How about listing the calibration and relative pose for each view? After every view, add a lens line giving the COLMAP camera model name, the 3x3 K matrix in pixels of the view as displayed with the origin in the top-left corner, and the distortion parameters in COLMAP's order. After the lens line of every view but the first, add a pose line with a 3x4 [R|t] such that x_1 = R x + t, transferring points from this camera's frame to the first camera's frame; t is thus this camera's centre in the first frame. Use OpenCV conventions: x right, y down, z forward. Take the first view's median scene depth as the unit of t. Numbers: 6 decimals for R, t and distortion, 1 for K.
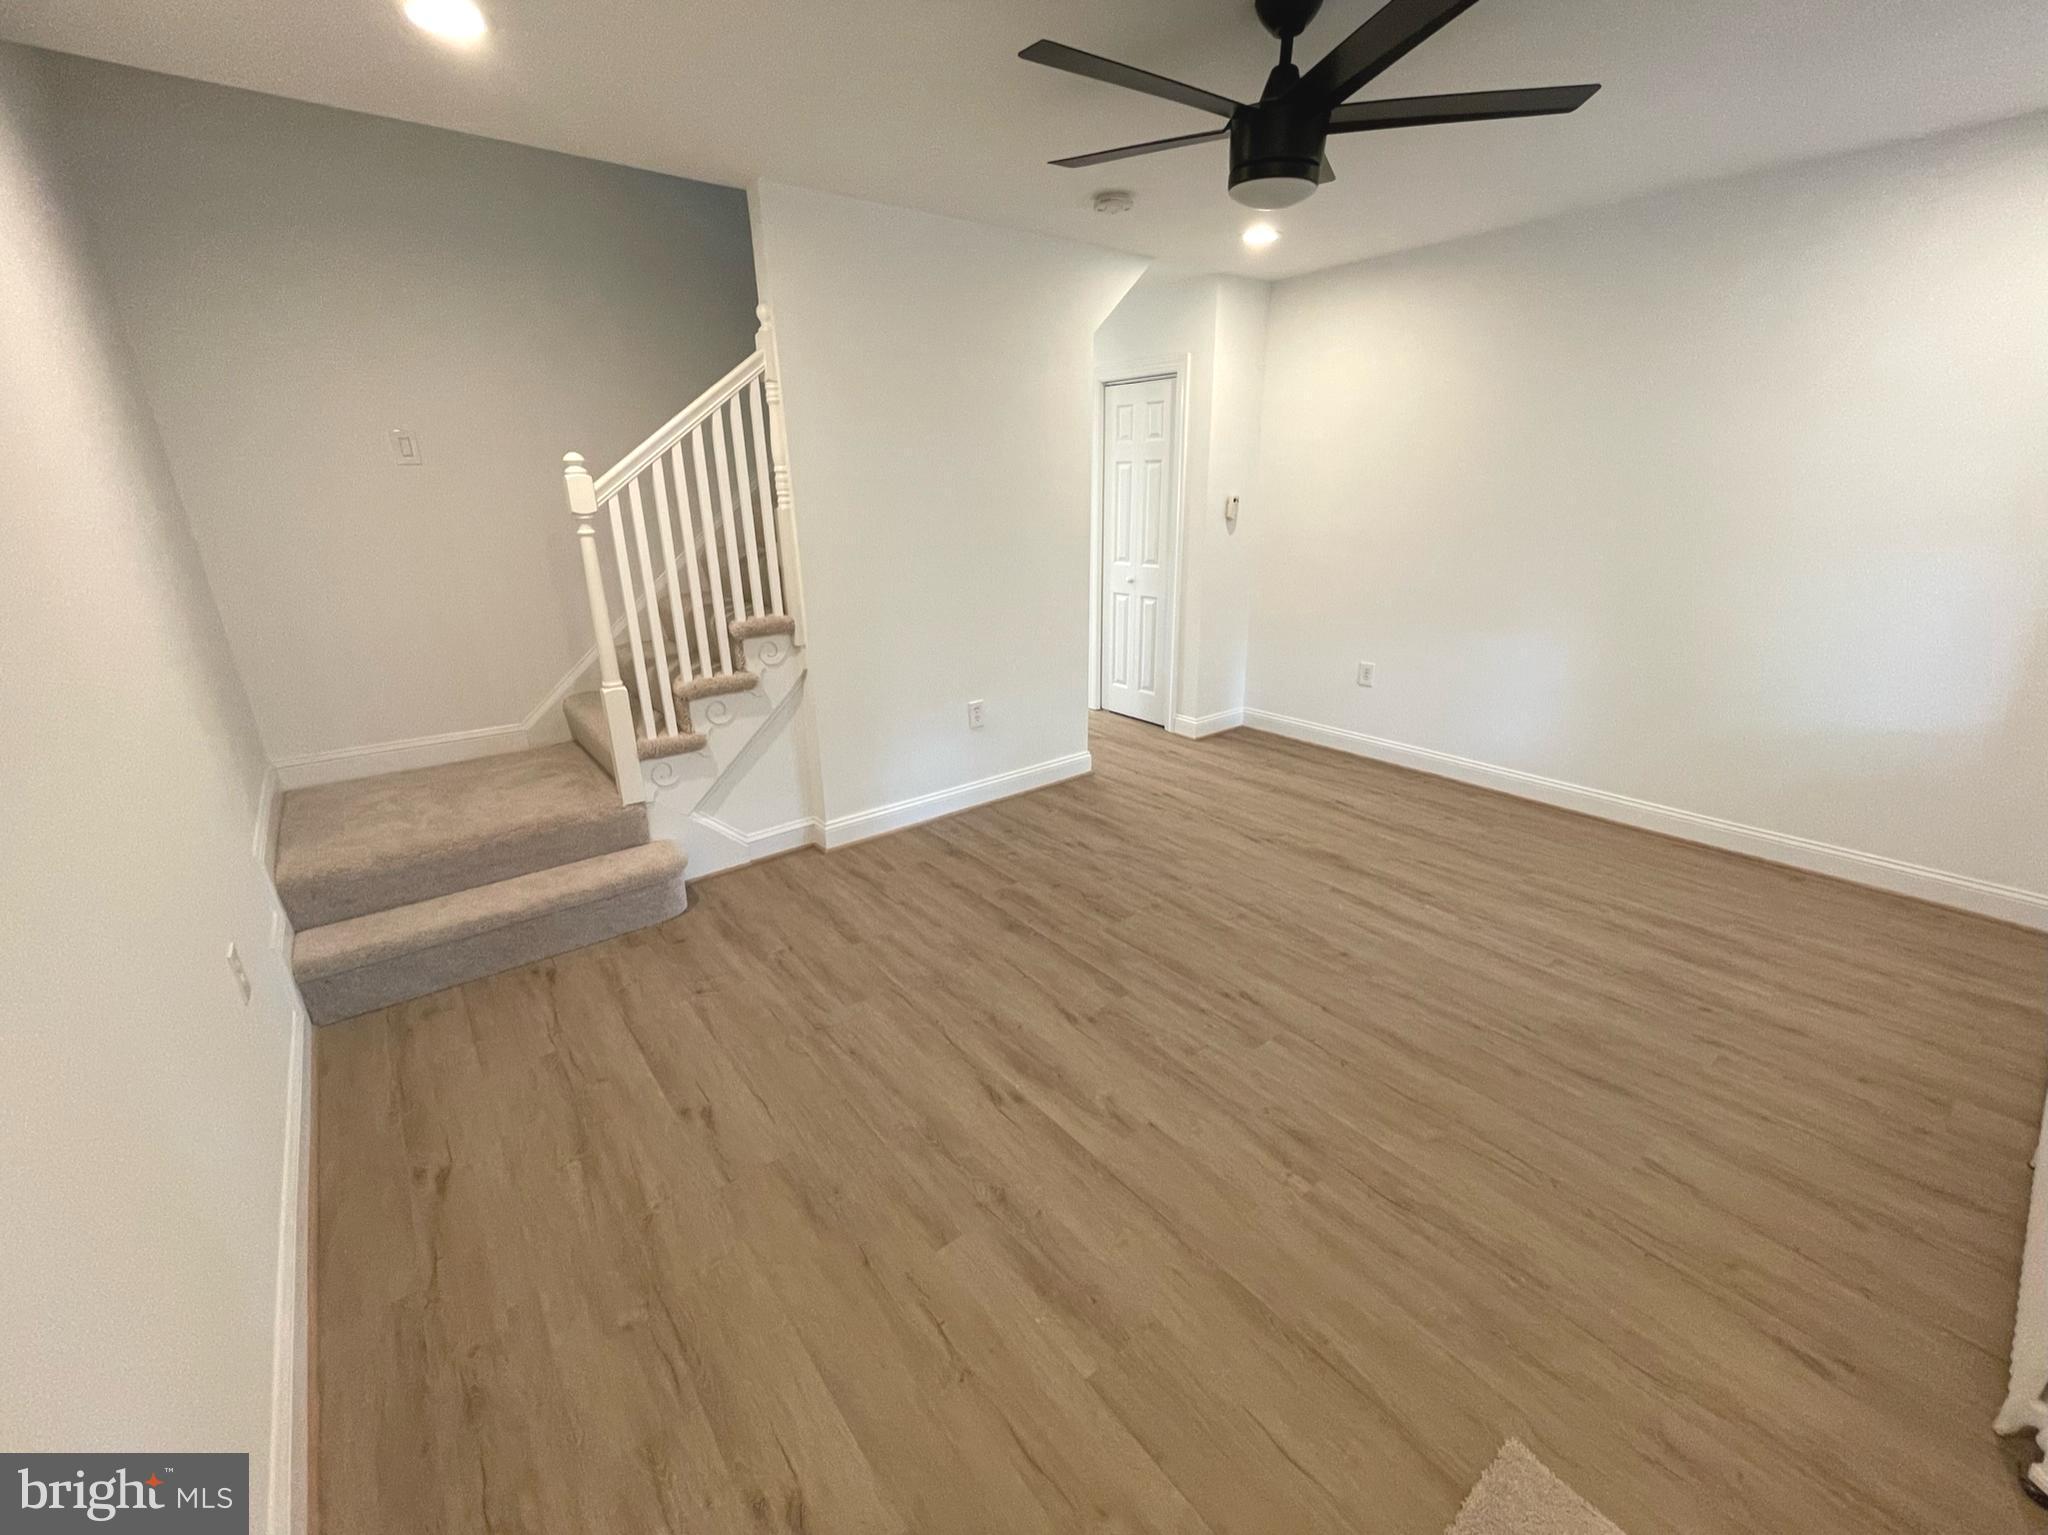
lens RADIAL K [[836.0, 0, 1023.1], [0, 836.0, 760.0], [0, 0, 1]] dist [0.000978, 0.000151]
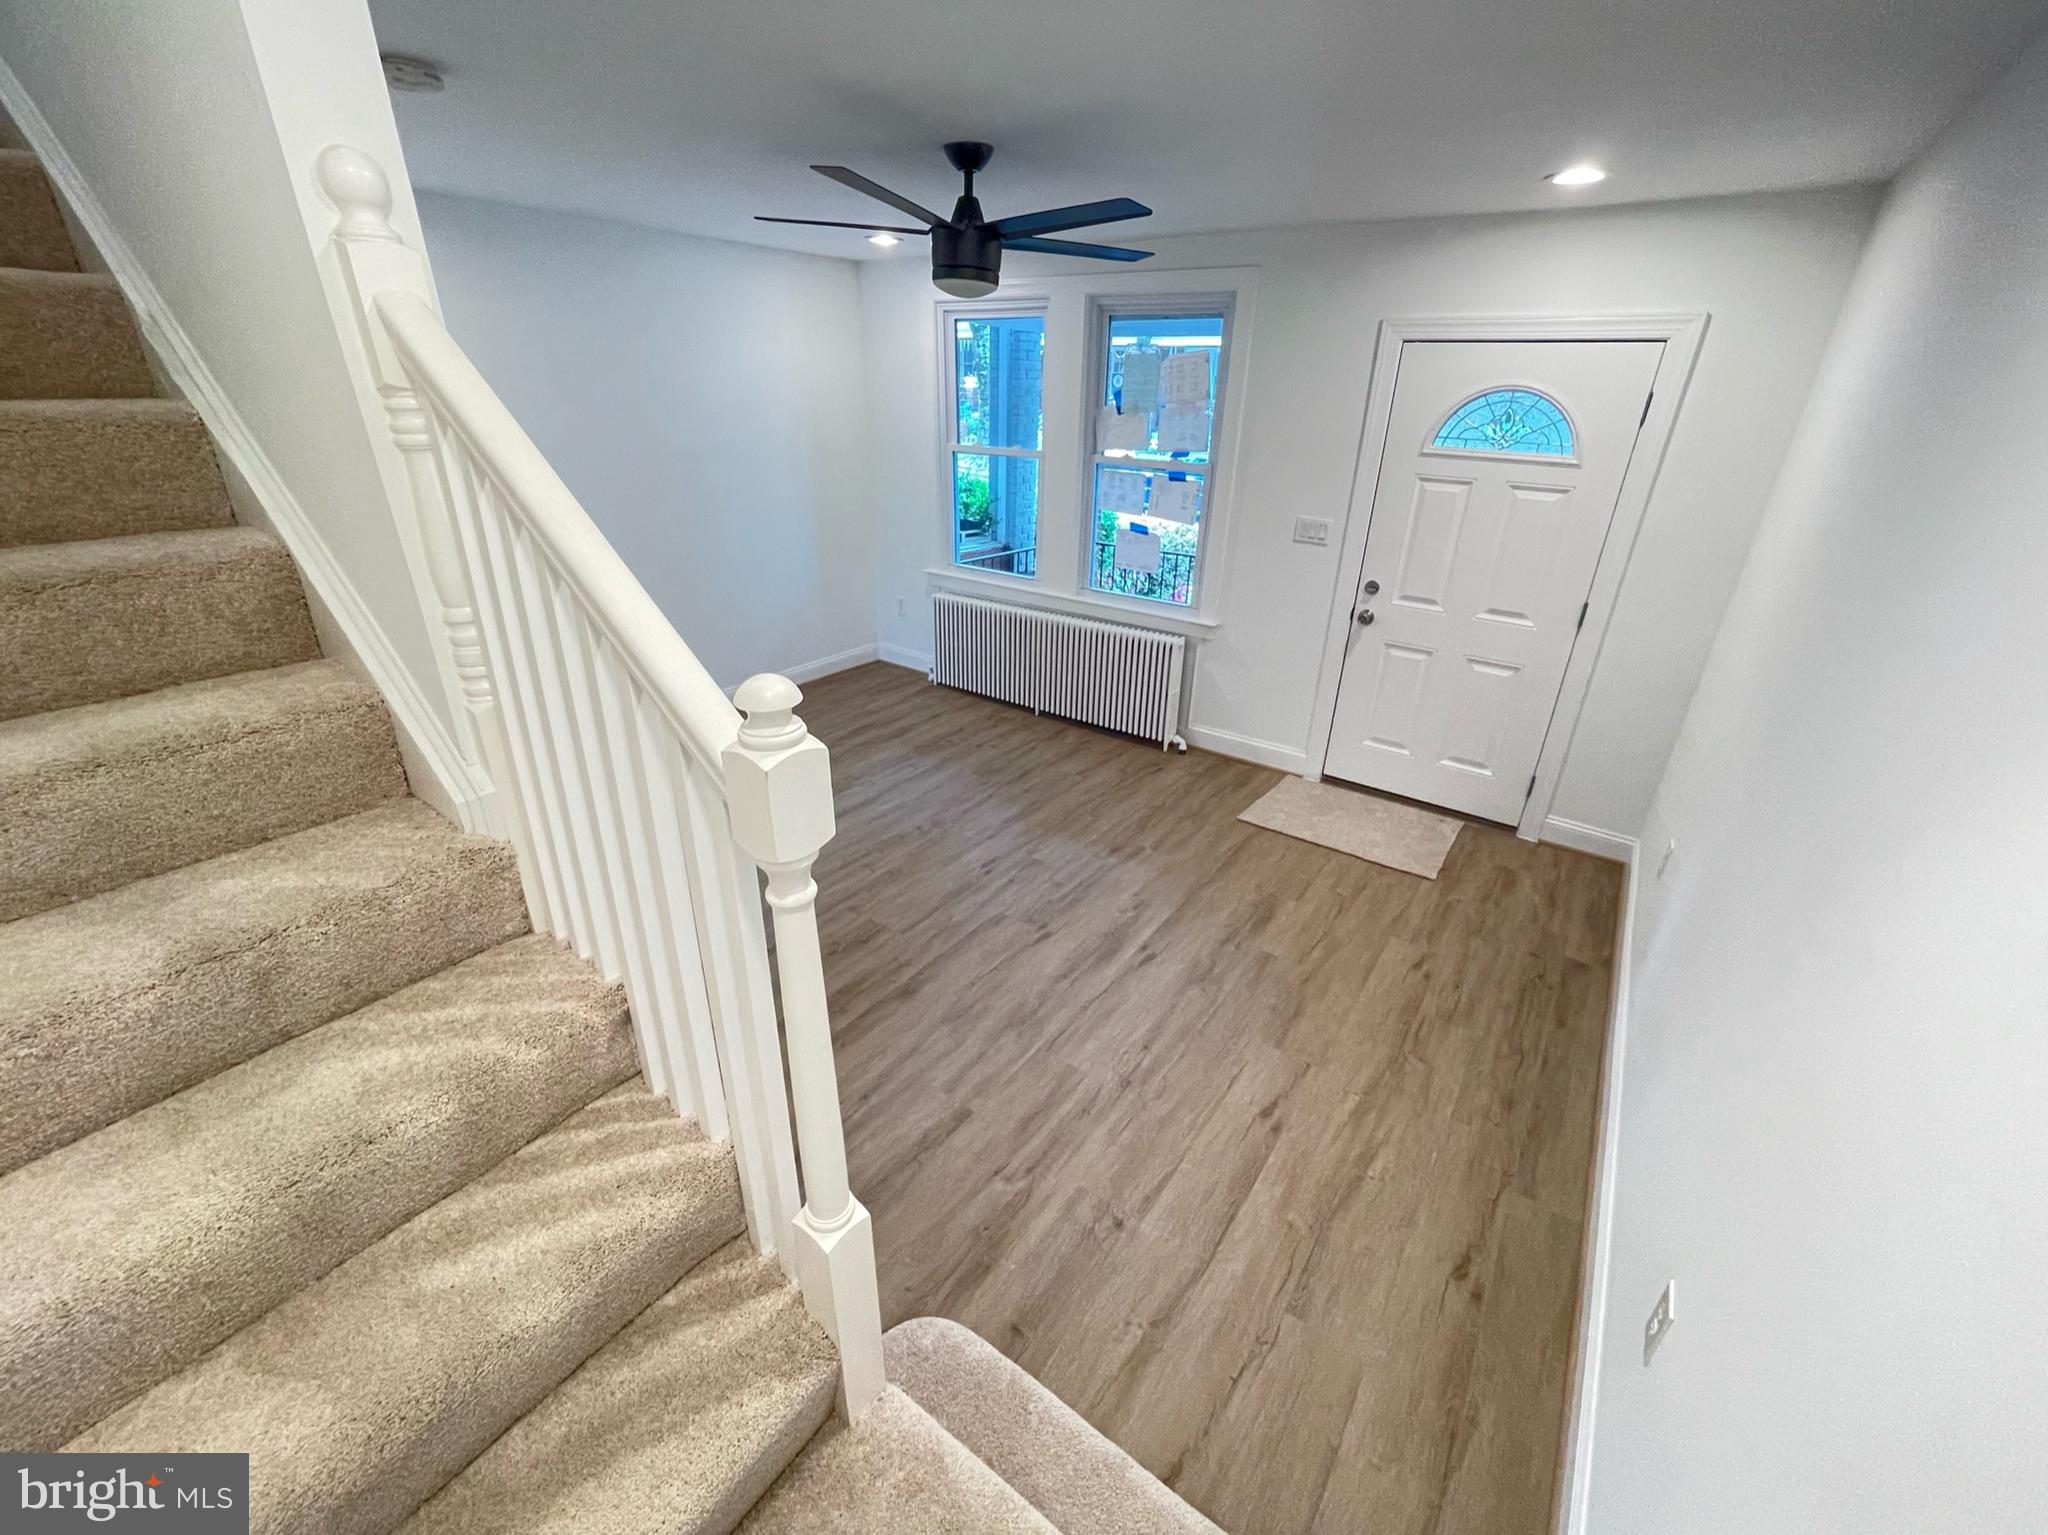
lens RADIAL K [[839.8, 0, 1024.7], [0, 839.8, 753.5], [0, 0, 1]] dist [-0.001232, -0.000105]
pose [[-0.266329, -0.387398, 0.882605, -0.961338], [0.295192, 0.838897, 0.457289, -0.519516], [-0.917568, 0.382327, -0.109066, 1.080248]]
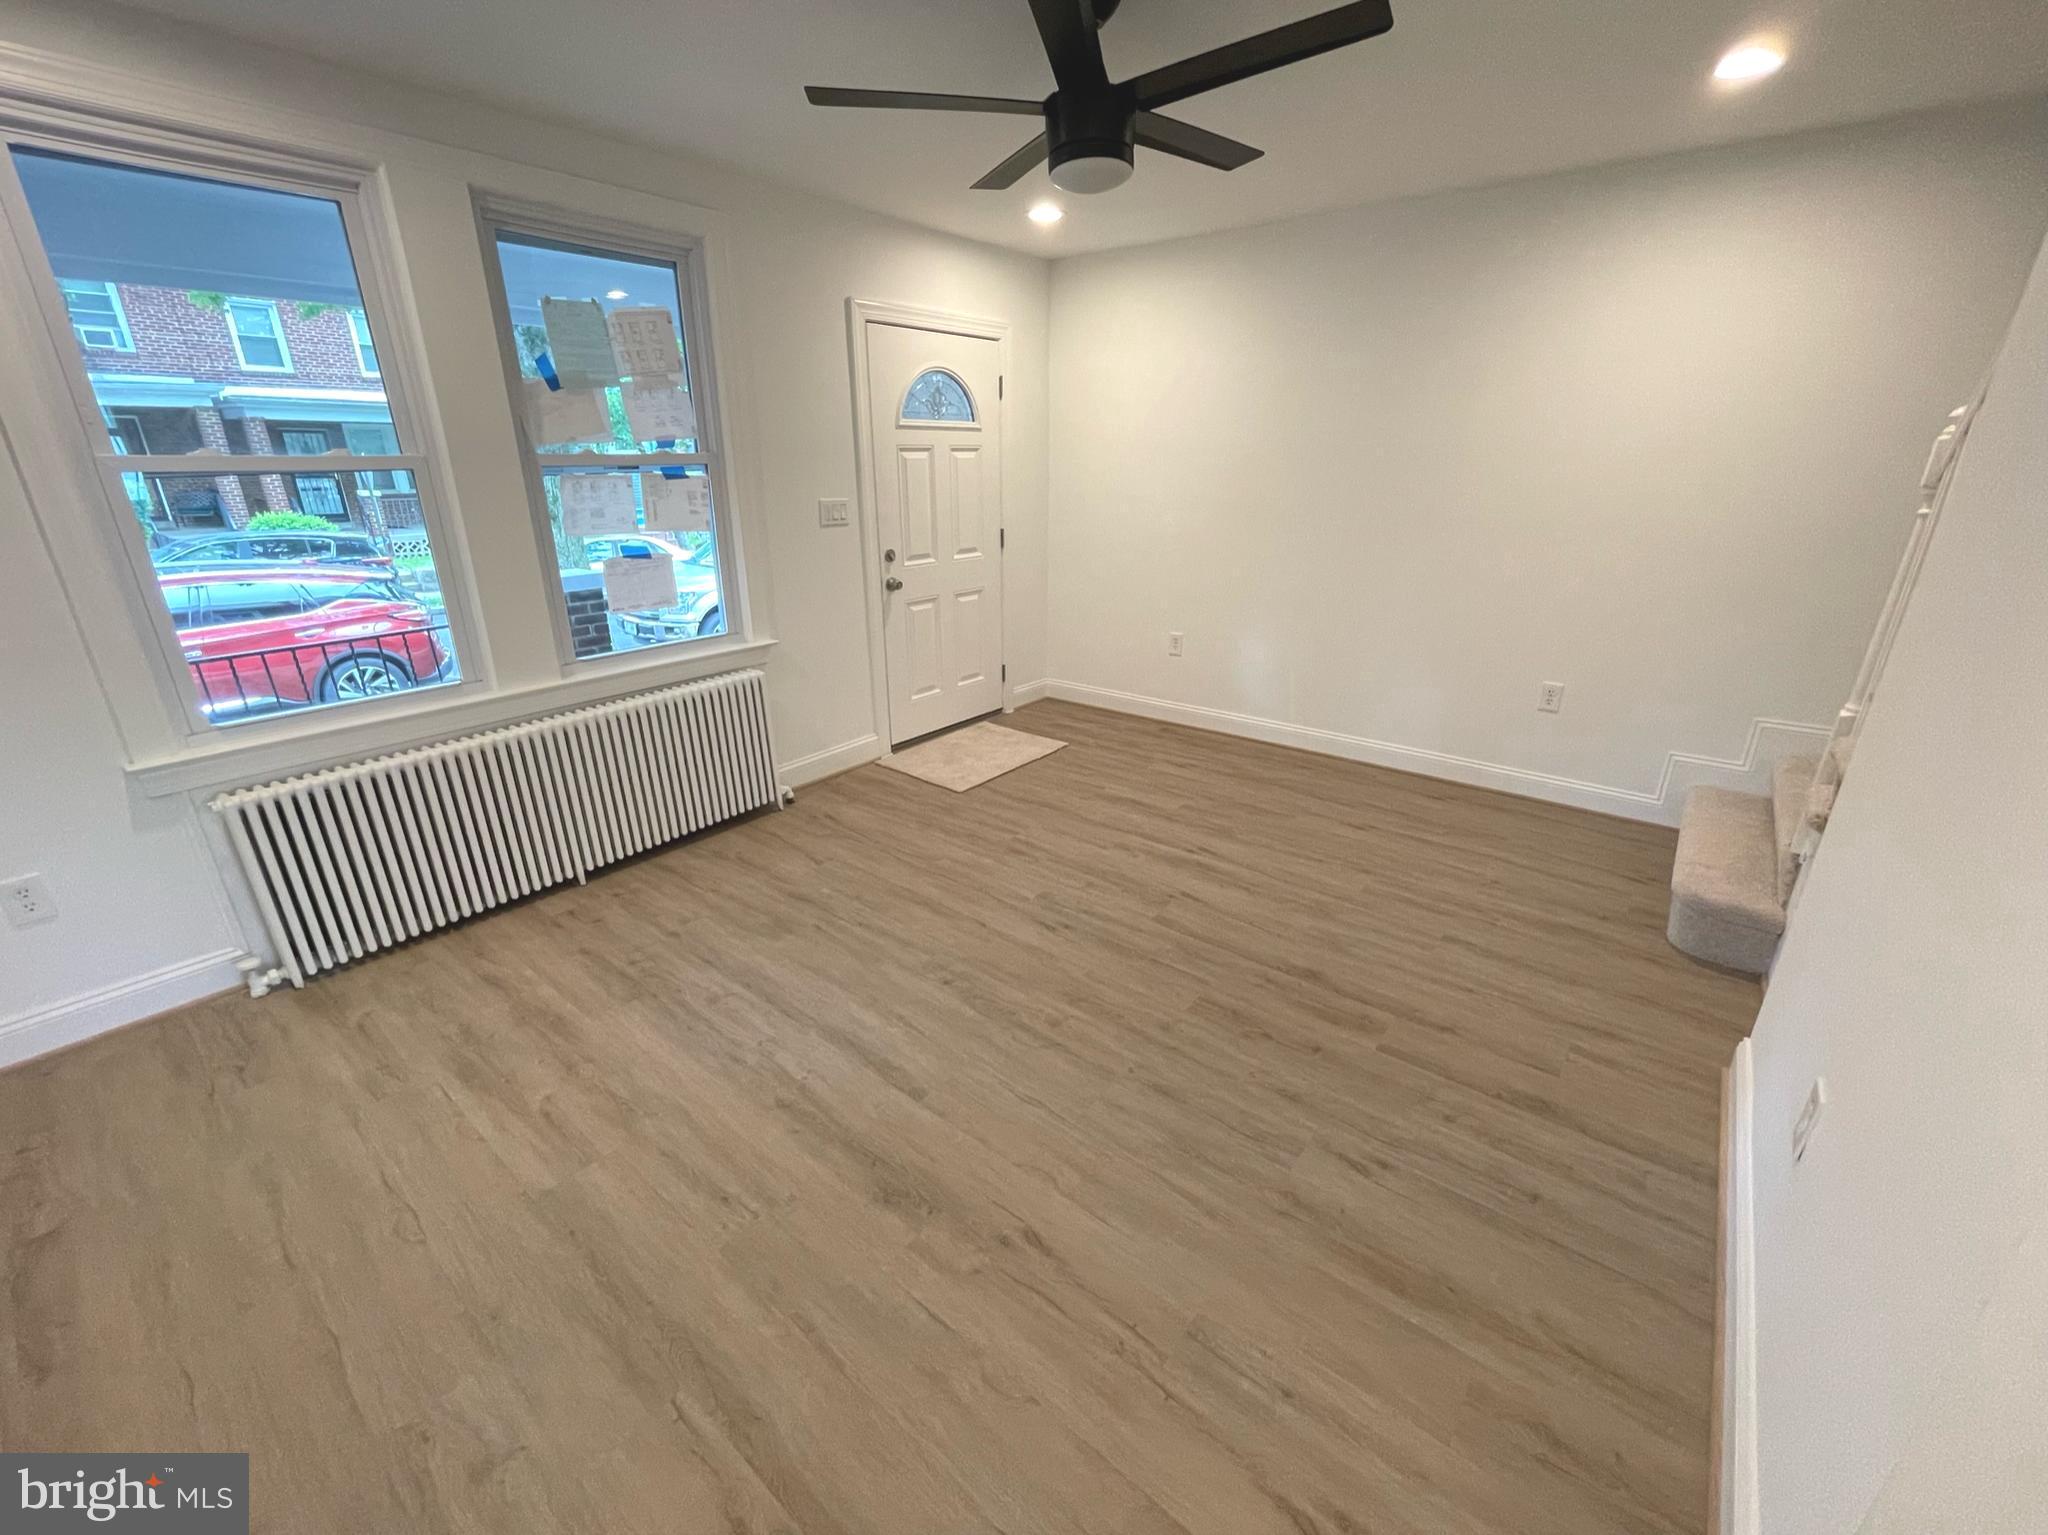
lens RADIAL K [[836.0, 0, 1023.1], [0, 836.0, 760.0], [0, 0, 1]] dist [0.000978, 0.000151]
pose [[-0.975808, 0.091683, -0.198479, 0.528314], [-0.053912, 0.778886, 0.624845, -0.611295], [0.211880, 0.620428, -0.755100, 1.784780]]
